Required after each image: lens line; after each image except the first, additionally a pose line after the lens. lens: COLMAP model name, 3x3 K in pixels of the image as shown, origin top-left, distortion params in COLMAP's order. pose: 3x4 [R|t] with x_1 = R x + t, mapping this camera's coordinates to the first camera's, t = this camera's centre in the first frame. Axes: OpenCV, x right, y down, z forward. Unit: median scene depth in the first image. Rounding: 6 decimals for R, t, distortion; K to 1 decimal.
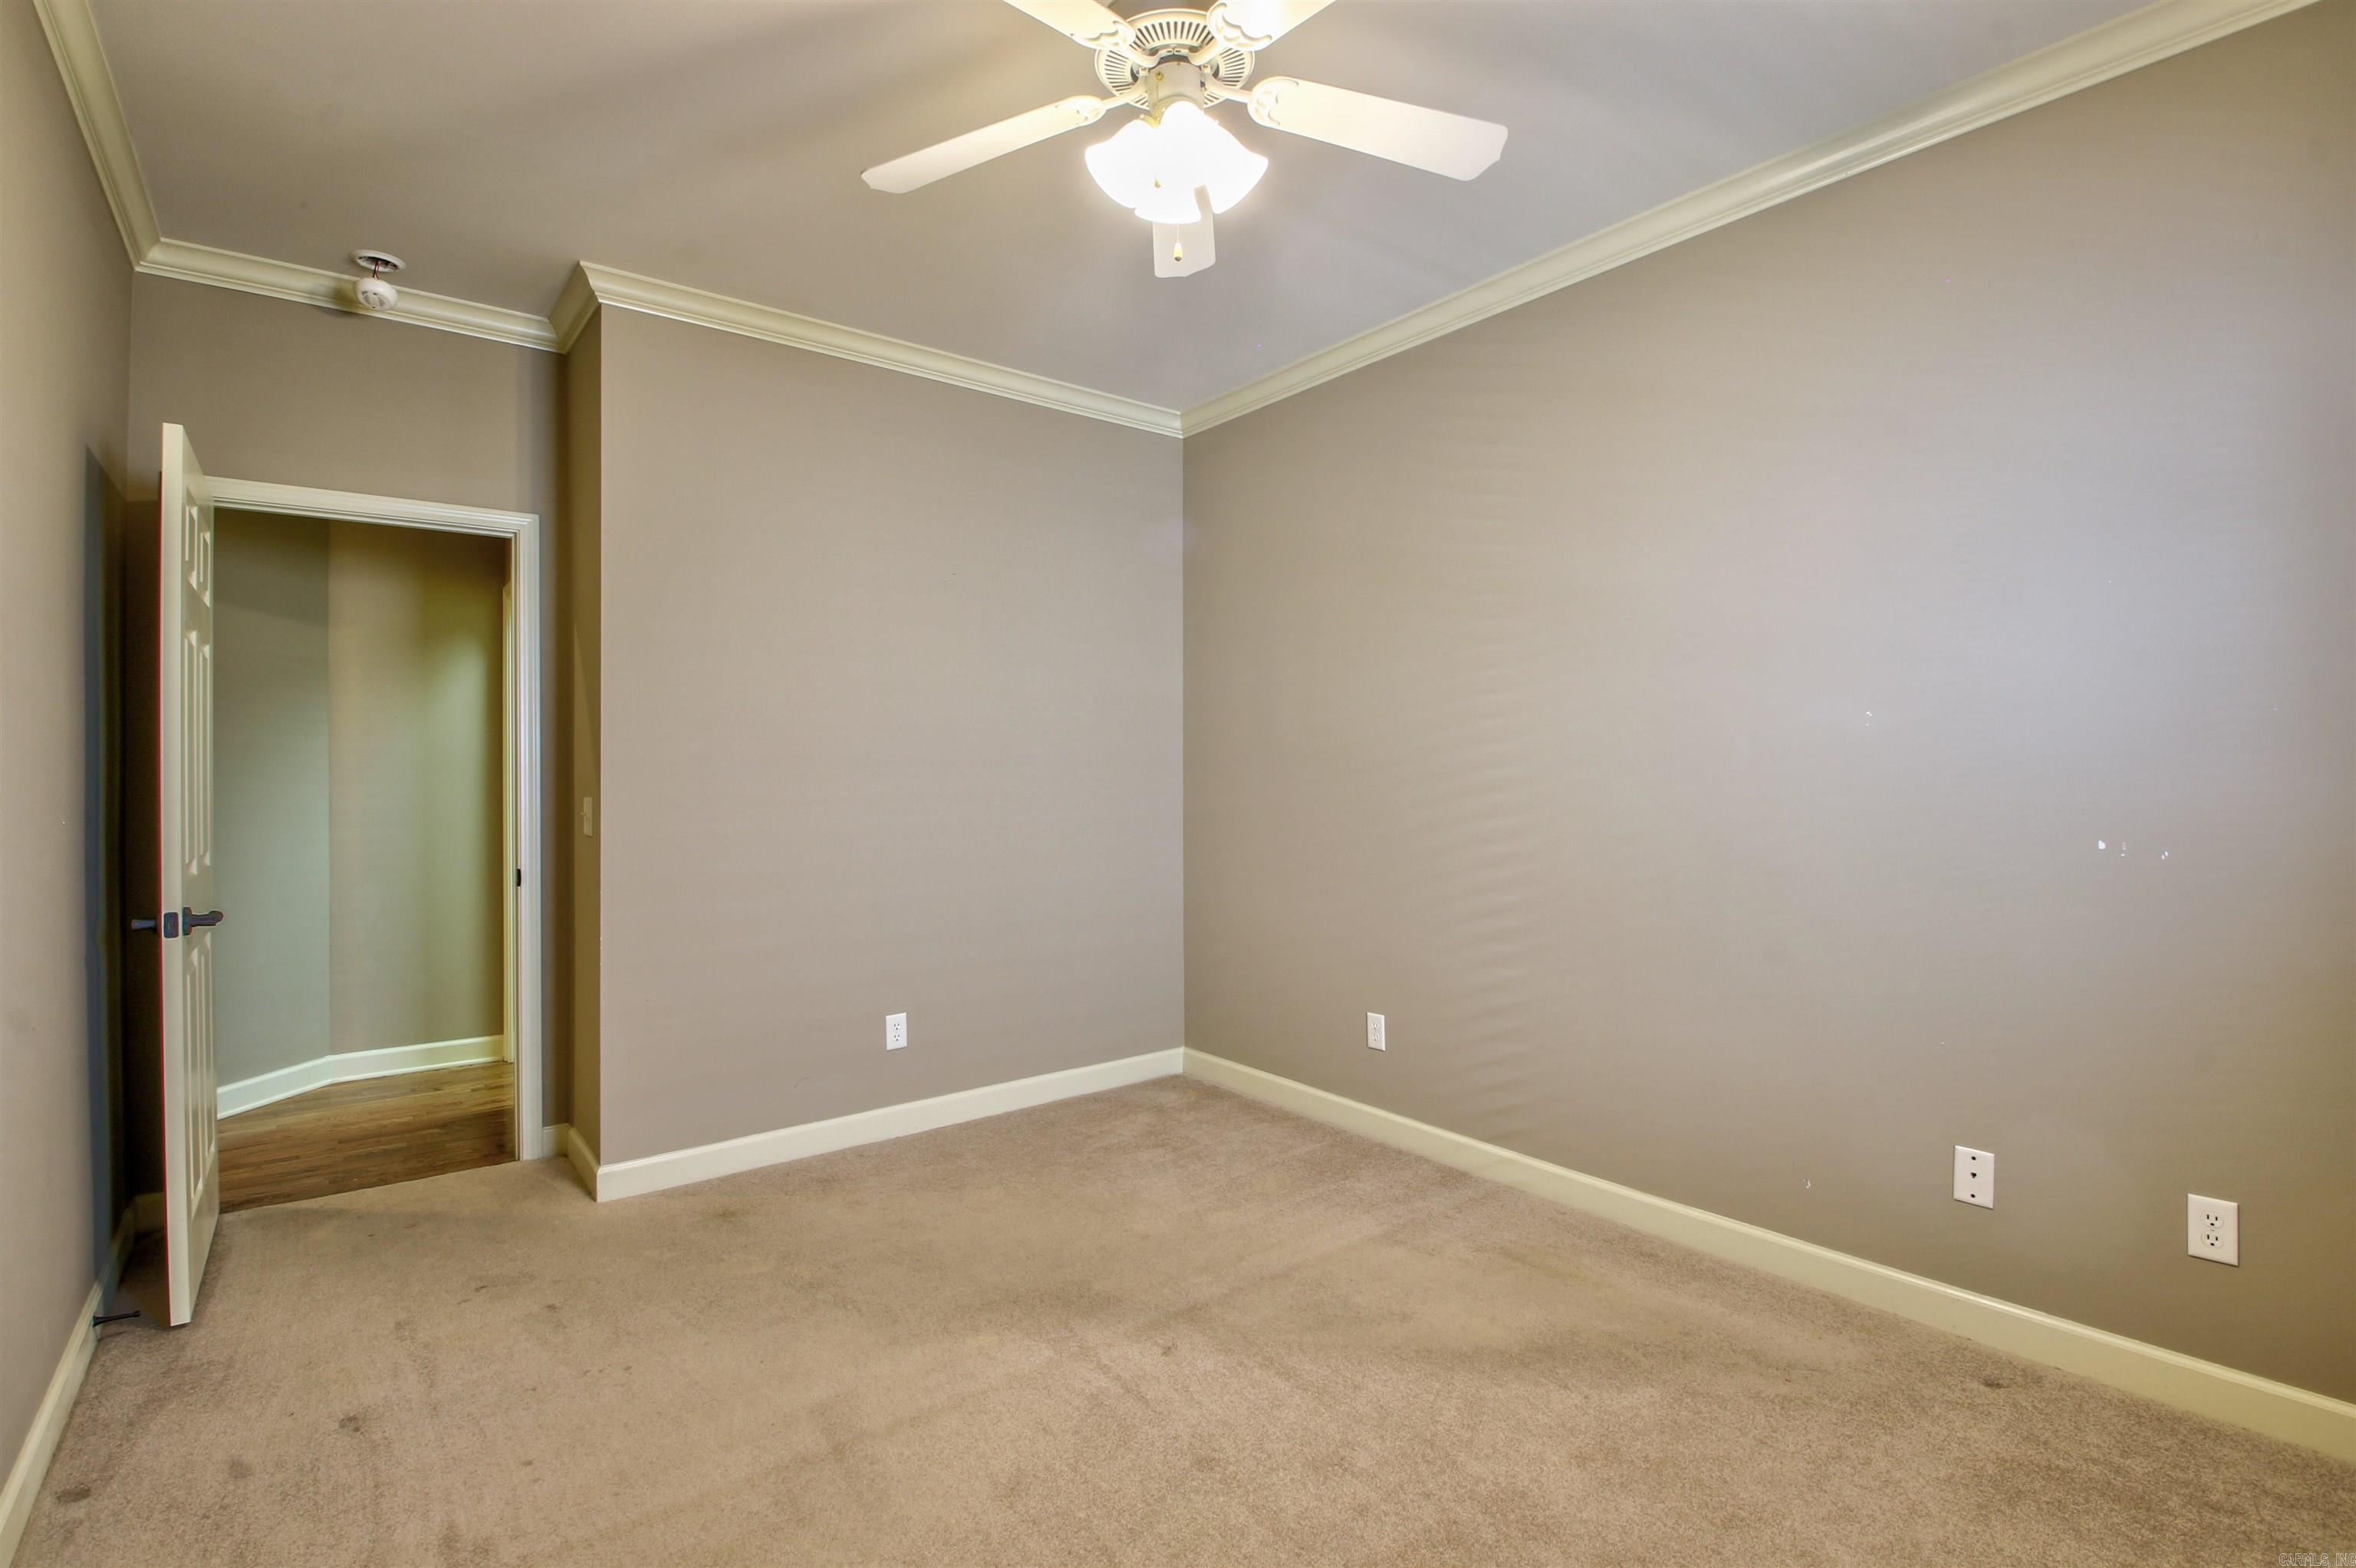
lens RADIAL K [[1090.0, 0, 1167.3], [0, 1090.0, 777.0], [0, 0, 1]] dist [0.004477, -0.018284]
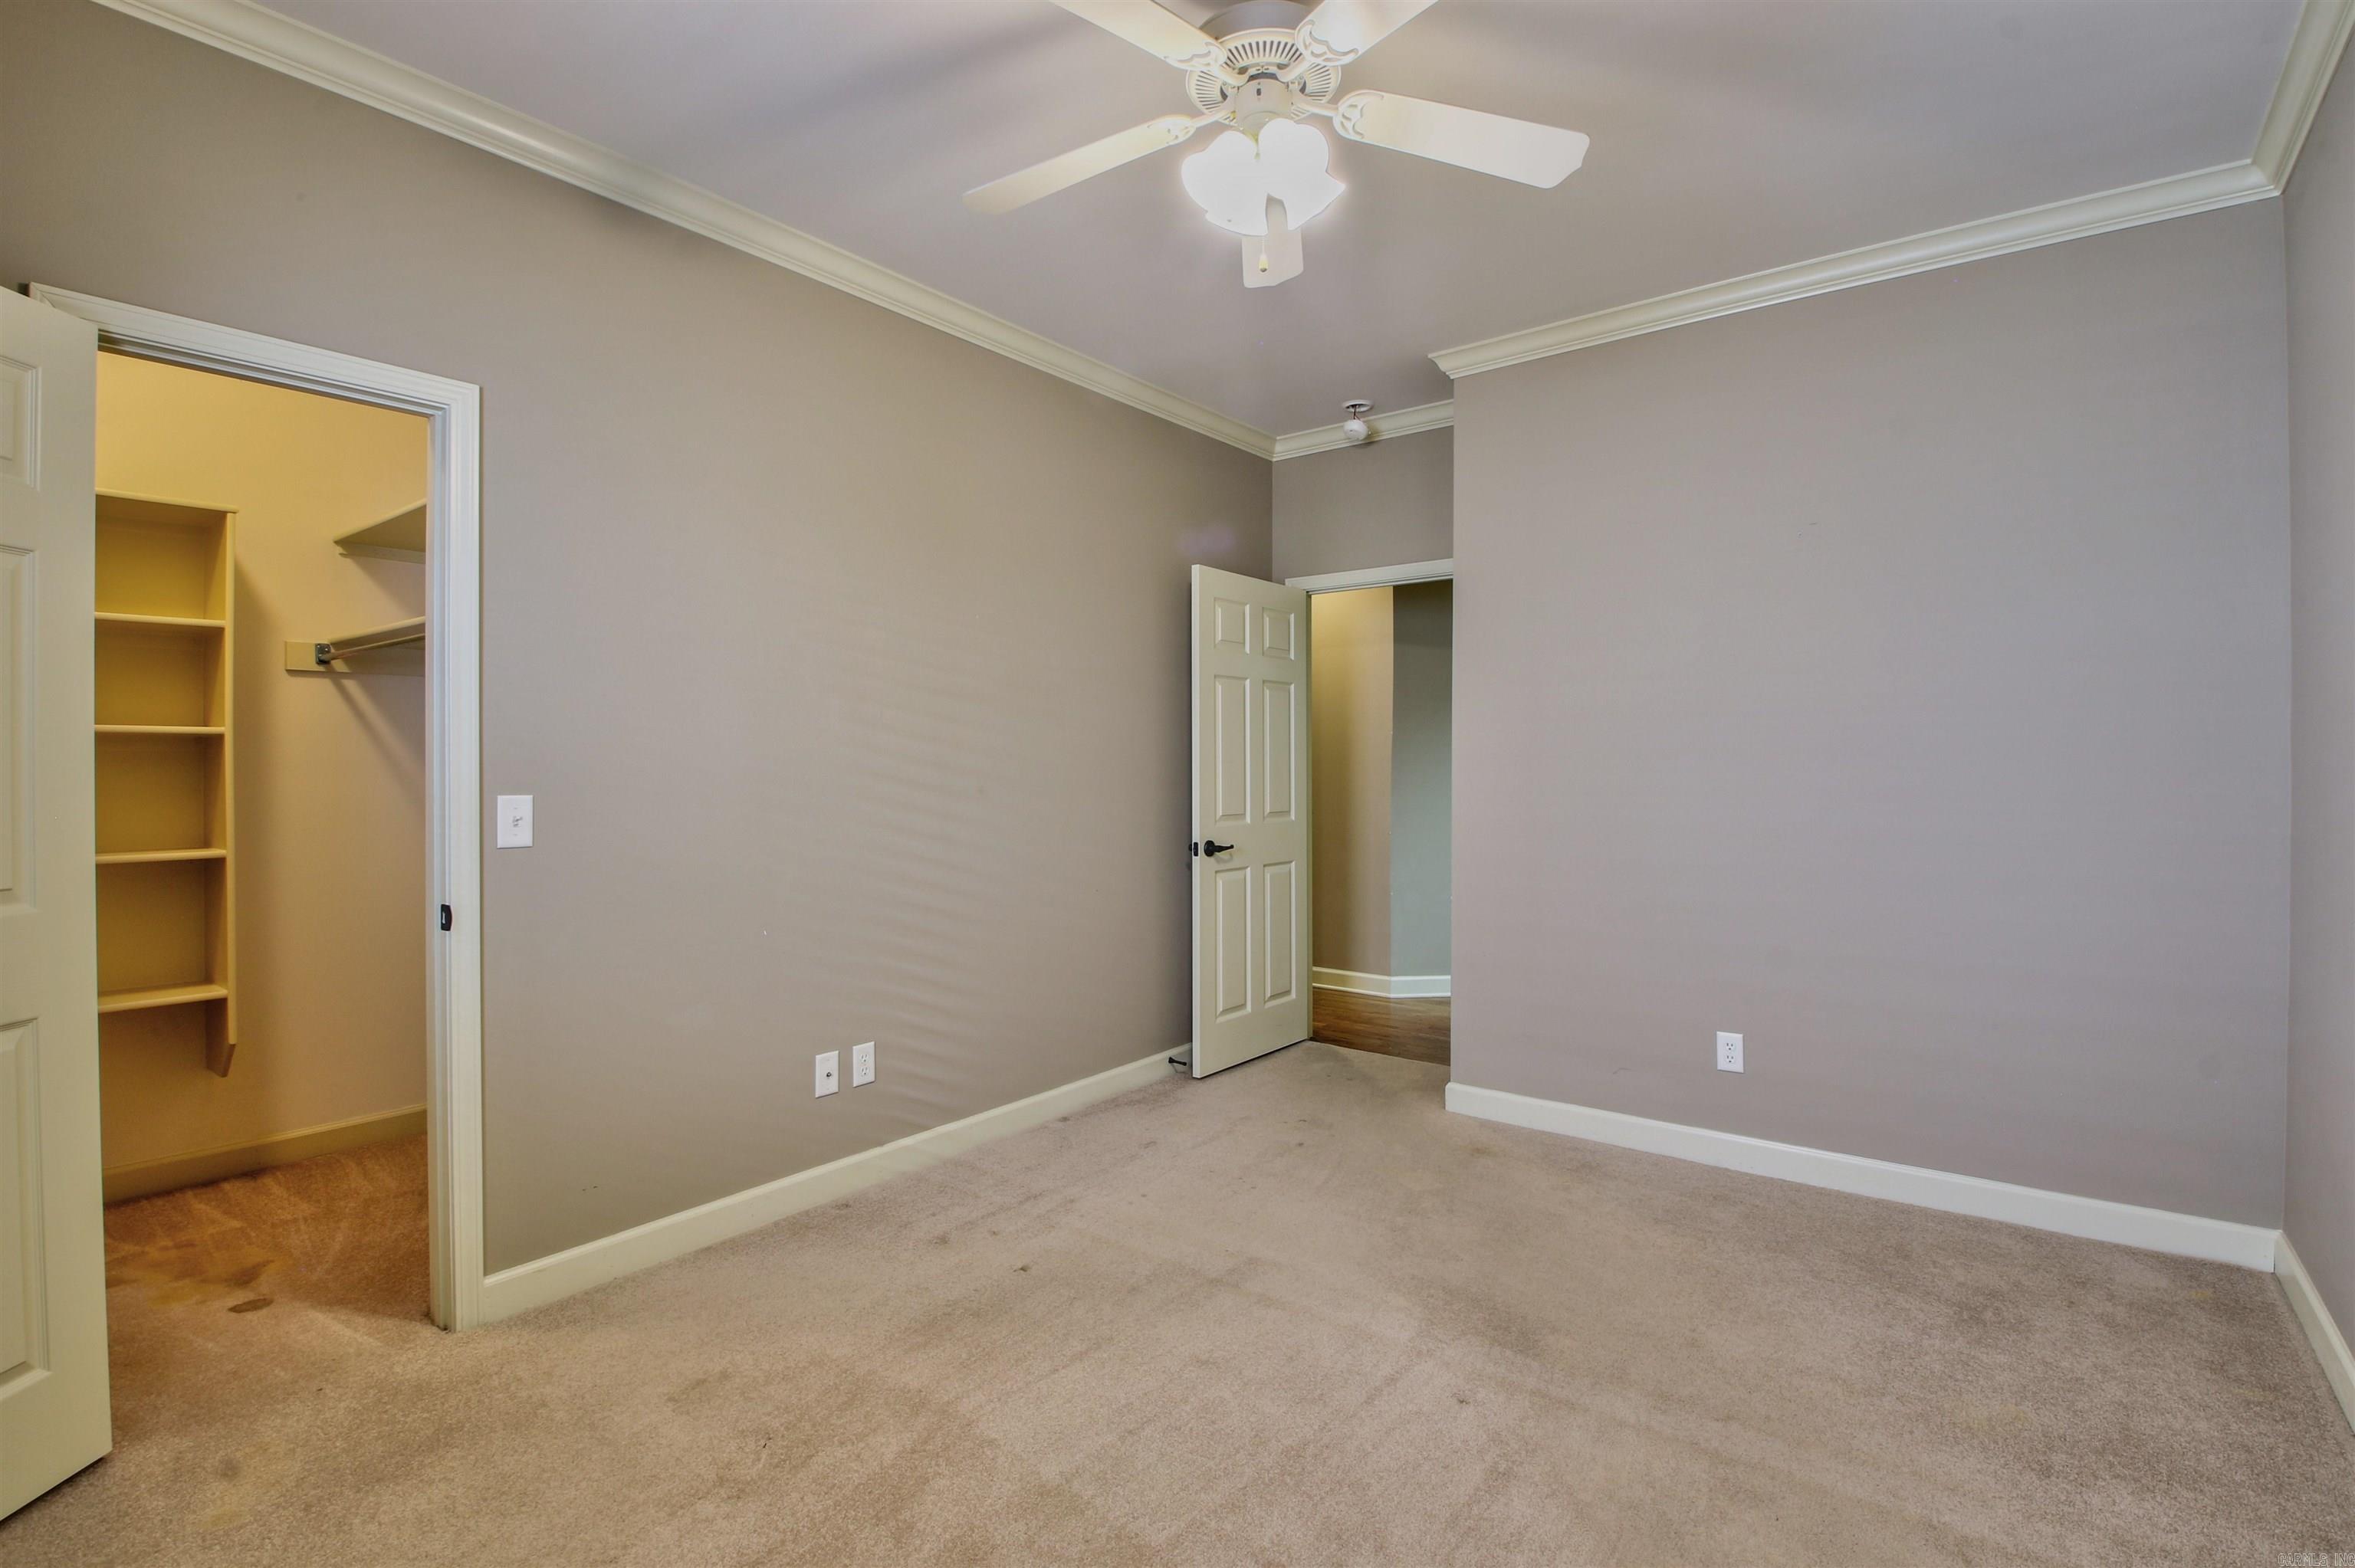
lens RADIAL K [[1089.5, 0, 1175.6], [0, 1089.5, 776.8], [0, 0, 1]] dist [0.004477, -0.018284]
pose [[0.250242, 0.014795, -0.968070, 0.613107], [-0.005944, 0.999888, 0.013745, -0.003548], [0.968165, 0.002315, 0.250302, 0.406093]]
